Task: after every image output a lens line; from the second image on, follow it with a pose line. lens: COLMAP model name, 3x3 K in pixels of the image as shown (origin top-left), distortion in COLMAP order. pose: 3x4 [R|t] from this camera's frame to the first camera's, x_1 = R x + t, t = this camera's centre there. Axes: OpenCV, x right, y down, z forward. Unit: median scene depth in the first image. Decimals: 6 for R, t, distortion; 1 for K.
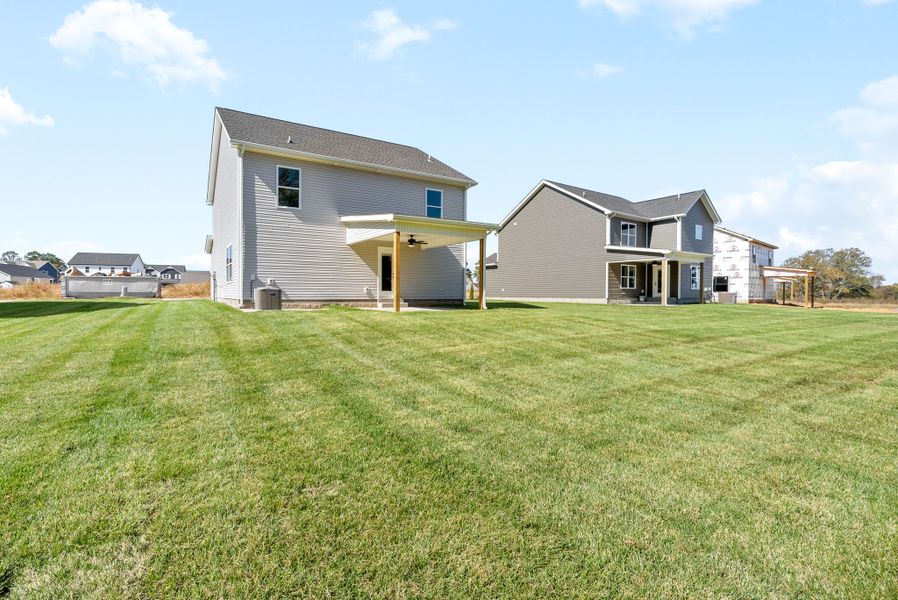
lens RADIAL K [[396.6, 0, 449.0], [0, 396.6, 300.0], [0, 0, 1]] dist [0.000368, -0.000198]
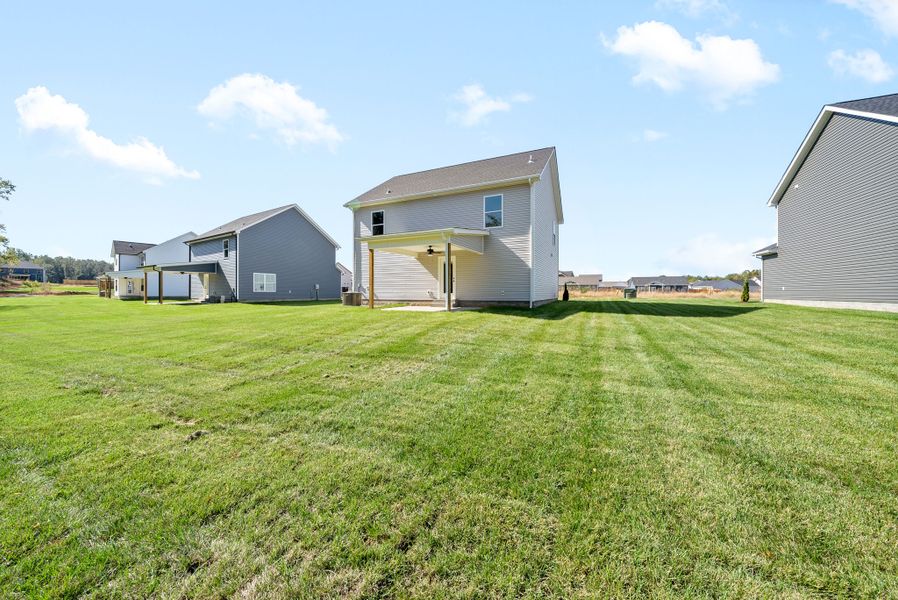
lens RADIAL K [[352.6, 0, 449.0], [0, 352.6, 300.0], [0, 0, 1]] dist [0.000144, -0.000019]
pose [[0.537829, 0.012093, -0.842968, 0.768868], [-0.010959, 0.999913, 0.007352, -0.010021], [0.842983, 0.005284, 0.537914, 0.452193]]
